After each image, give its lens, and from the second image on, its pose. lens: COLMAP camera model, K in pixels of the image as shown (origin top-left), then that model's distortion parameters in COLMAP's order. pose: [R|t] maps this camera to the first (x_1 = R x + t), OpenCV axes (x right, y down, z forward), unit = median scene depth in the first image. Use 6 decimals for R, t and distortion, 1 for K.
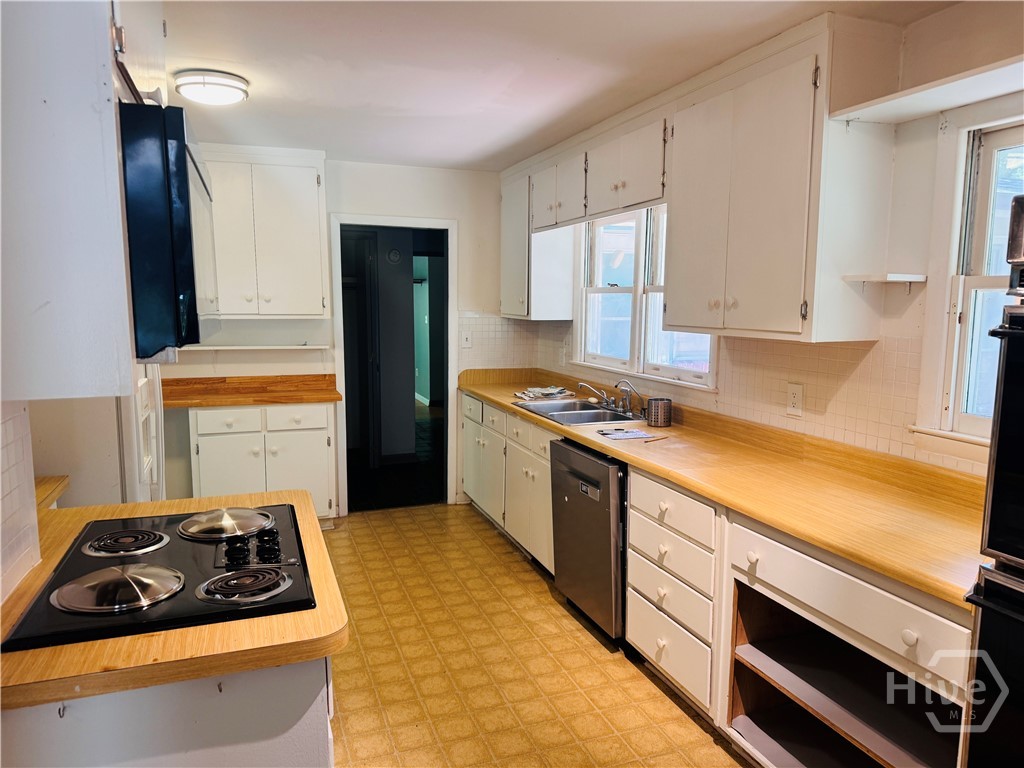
lens RADIAL K [[726.1, 0, 512.0], [0, 726.1, 387.2], [0, 0, 1]] dist [0.039495, -0.011048]
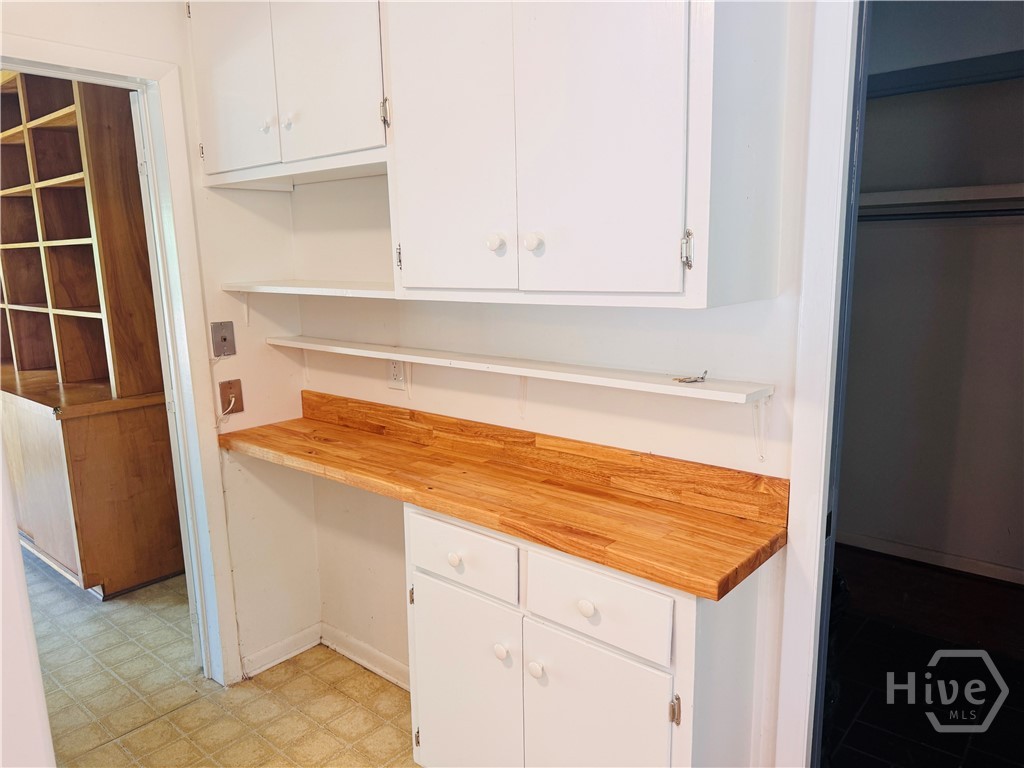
lens RADIAL K [[726.1, 0, 511.0], [0, 726.1, 383.4], [0, 0, 1]] dist [0.039495, -0.011048]
pose [[0.487117, 0.139419, -0.862137, -0.037491], [-0.080188, 0.990145, 0.114812, -0.090873], [0.869648, 0.013206, 0.493496, 0.780415]]
